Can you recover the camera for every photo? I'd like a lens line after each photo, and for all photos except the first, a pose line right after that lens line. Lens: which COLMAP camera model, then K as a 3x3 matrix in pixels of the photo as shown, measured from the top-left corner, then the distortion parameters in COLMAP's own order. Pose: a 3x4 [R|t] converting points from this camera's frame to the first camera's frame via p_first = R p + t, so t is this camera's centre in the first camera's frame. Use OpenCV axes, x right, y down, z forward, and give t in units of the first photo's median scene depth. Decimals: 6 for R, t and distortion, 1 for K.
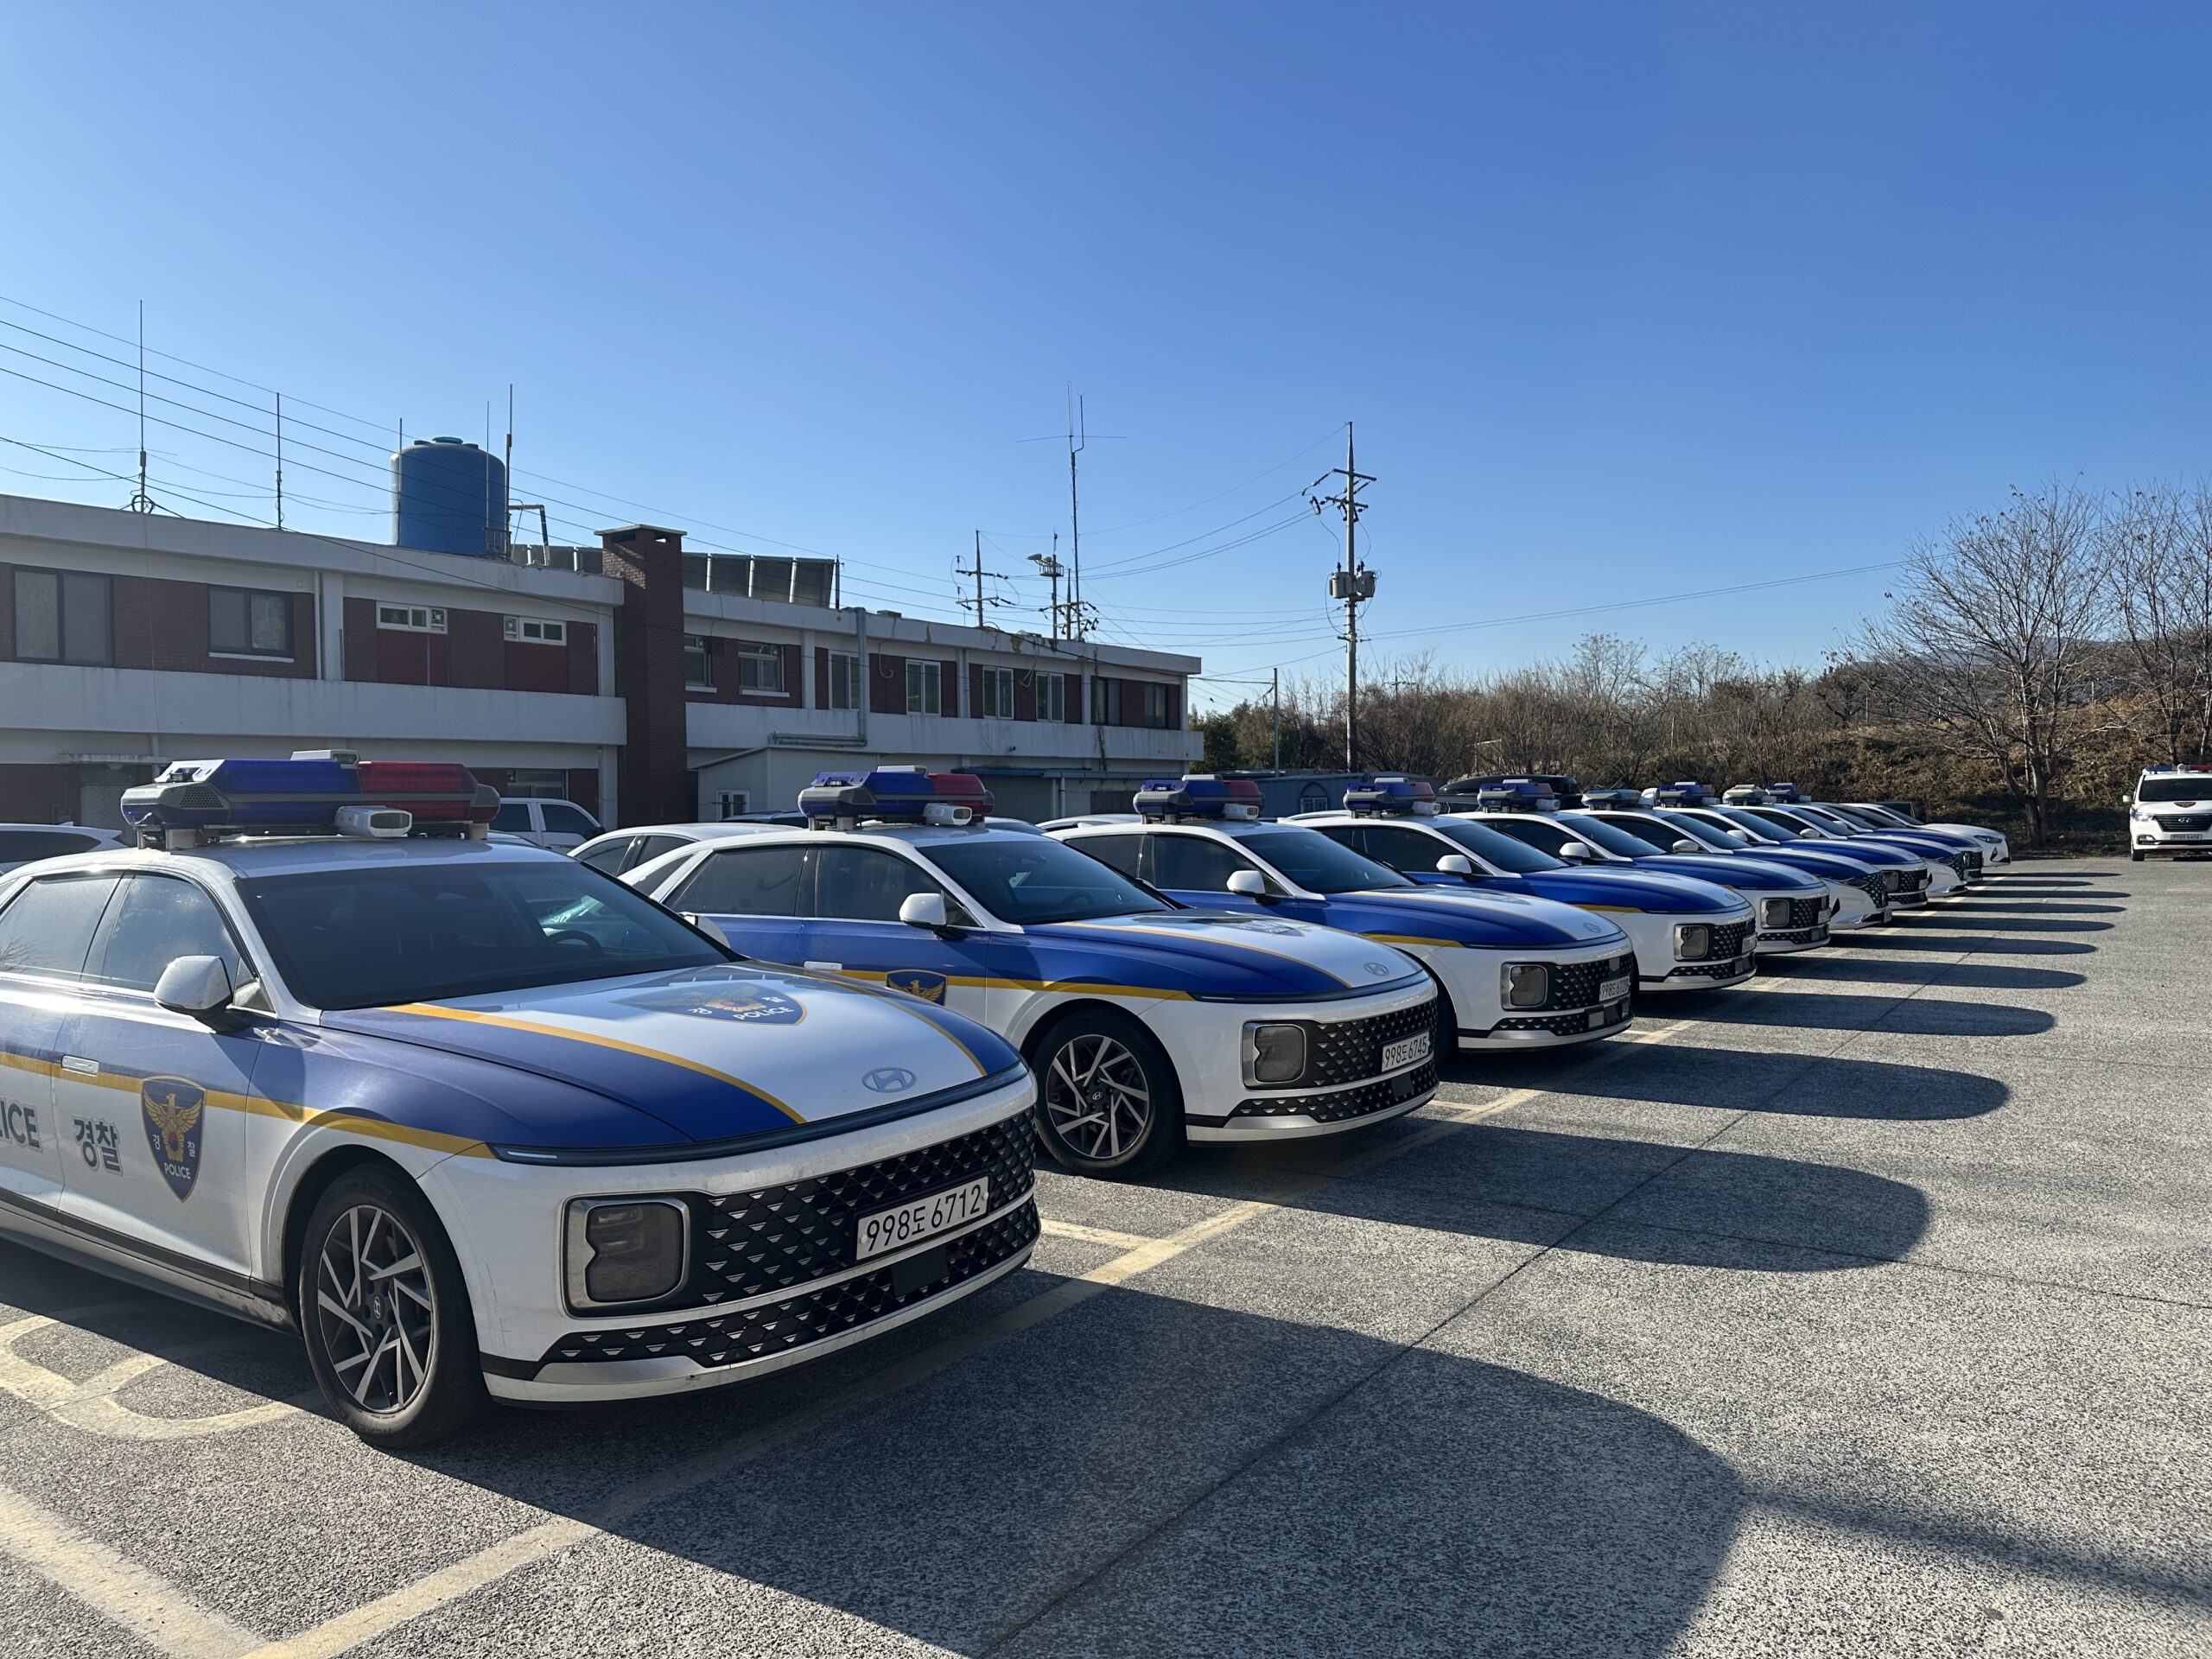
lens RADIAL K [[1495.5, 0, 1106.0], [0, 1495.5, 829.5], [0, 0, 1]] dist [0.015998, -0.000730]
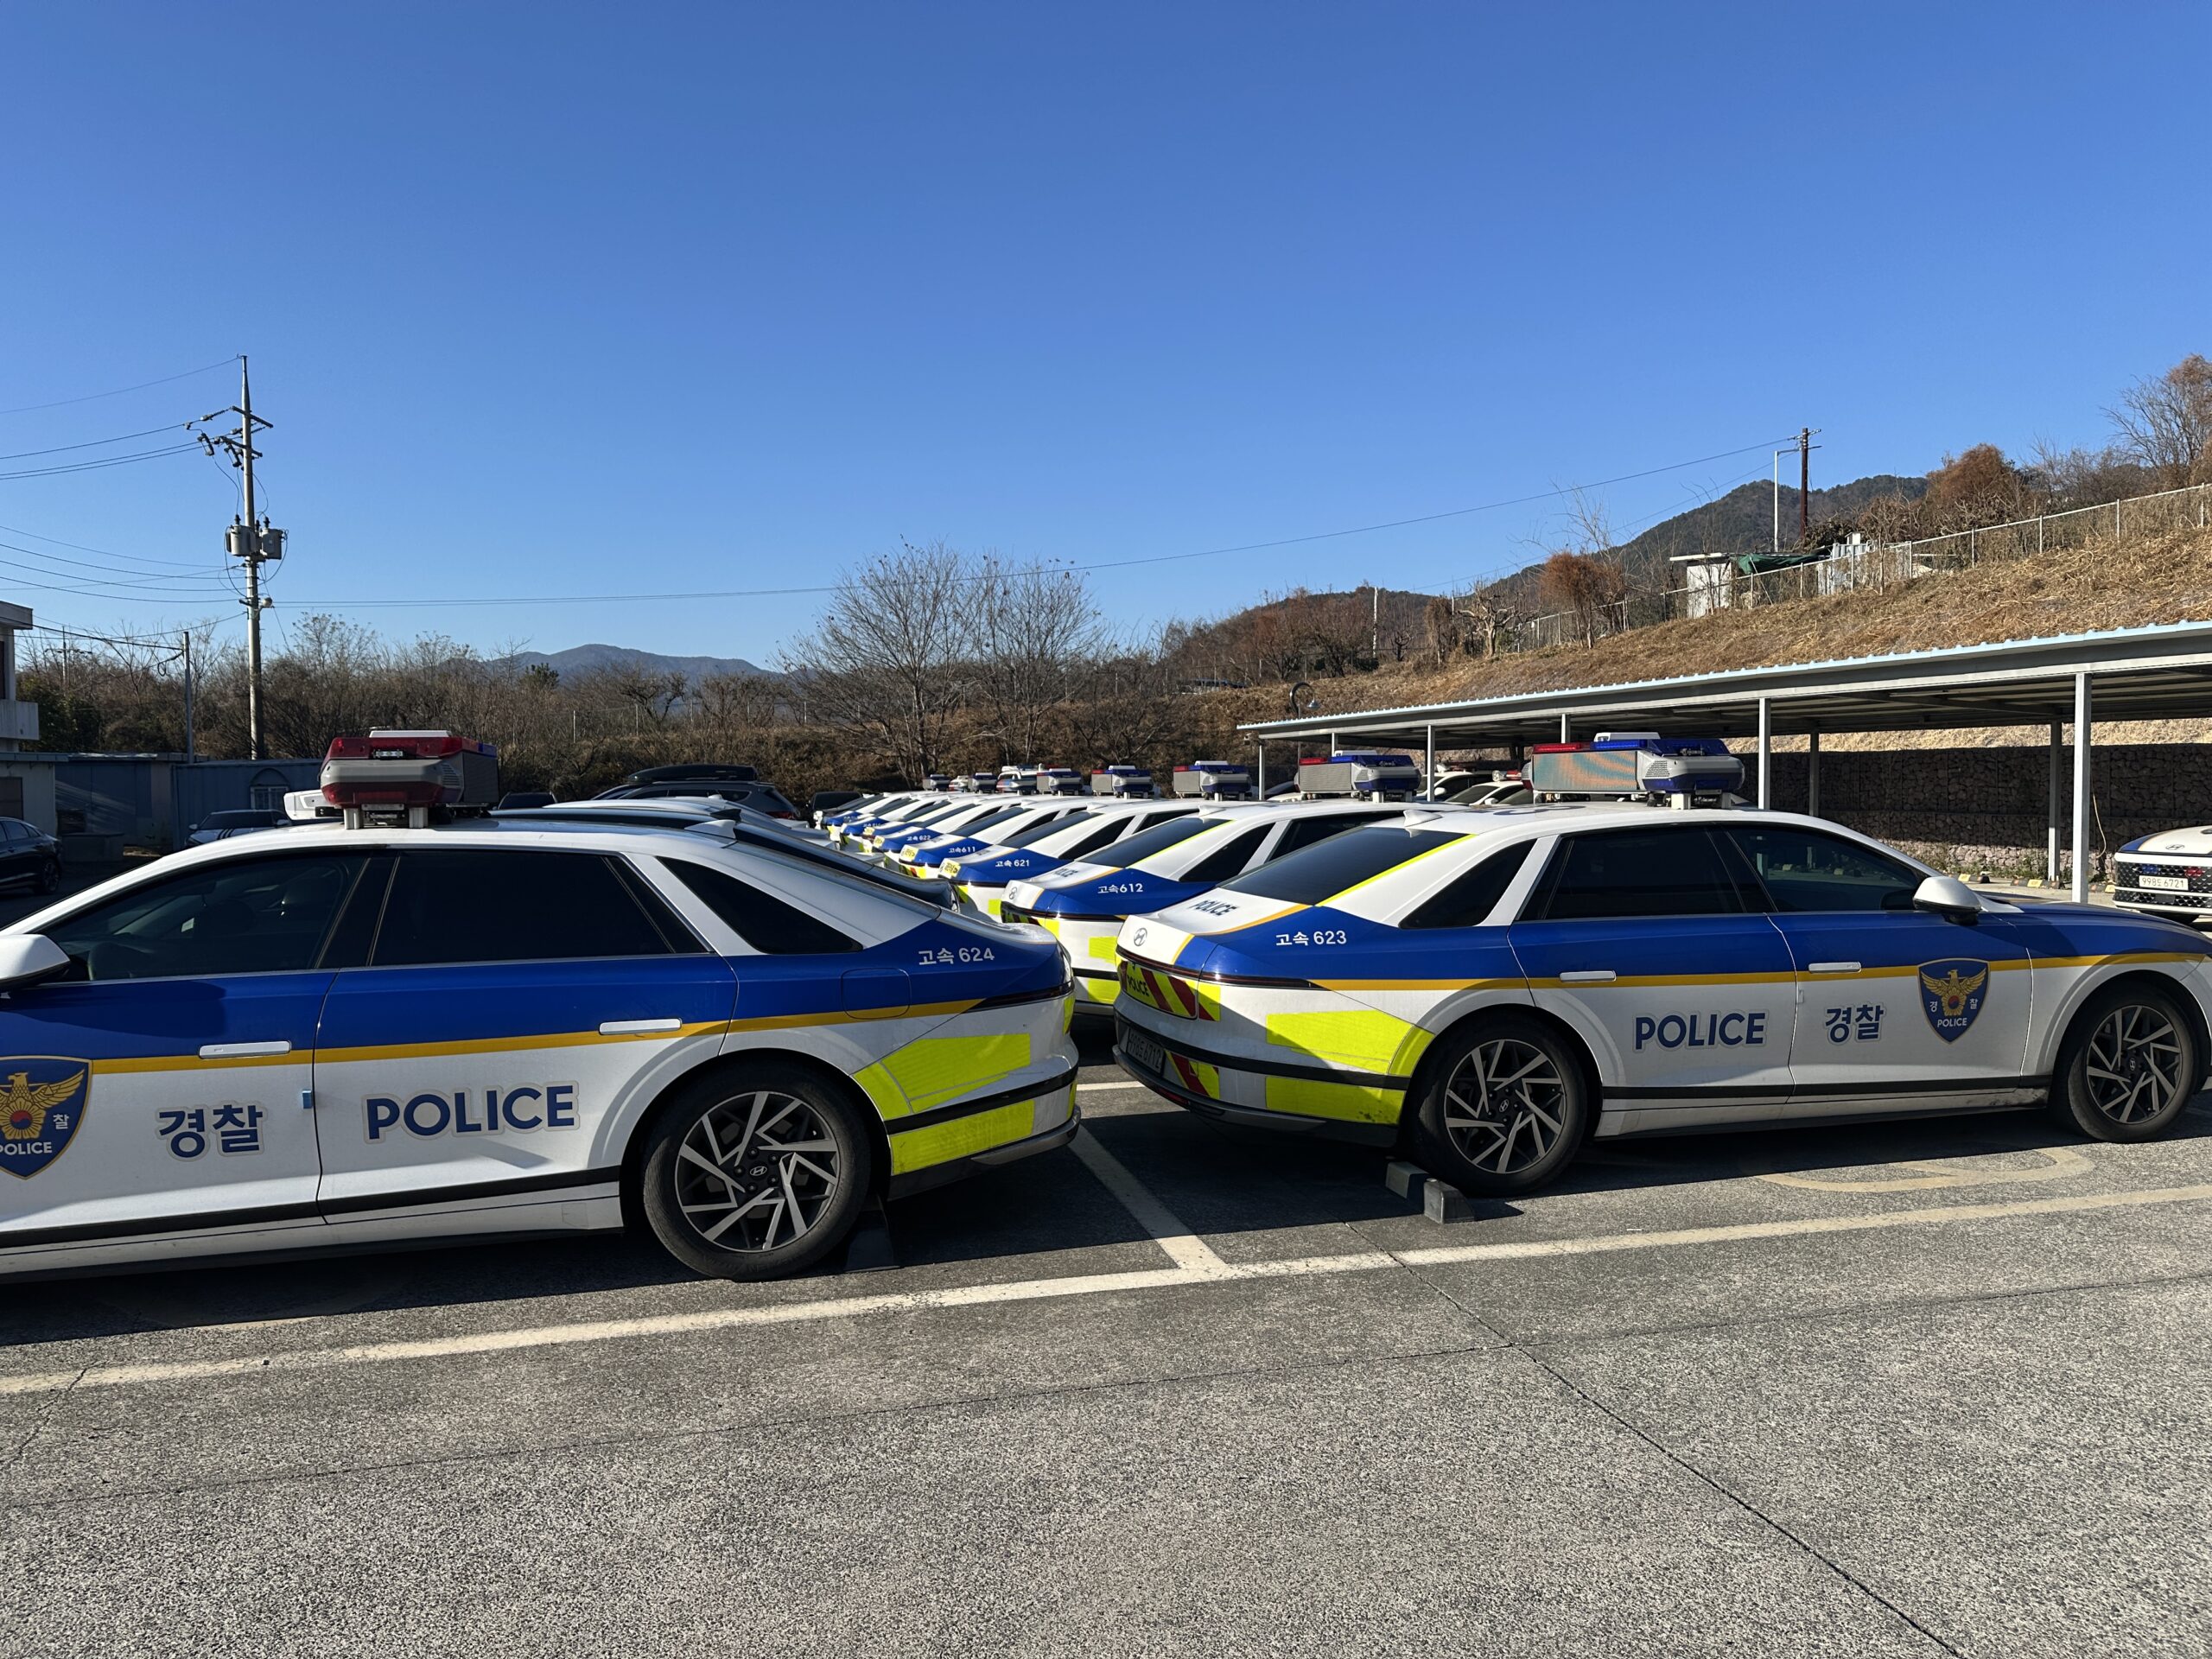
lens RADIAL K [[1495.5, 0, 1106.0], [0, 1495.5, 829.5], [0, 0, 1]] dist [0.015998, -0.000730]
pose [[0.664632, -0.016307, 0.746993, -0.174900], [0.012584, 0.999864, 0.010631, 0.000976], [-0.747065, 0.002334, 0.664747, 0.049704]]
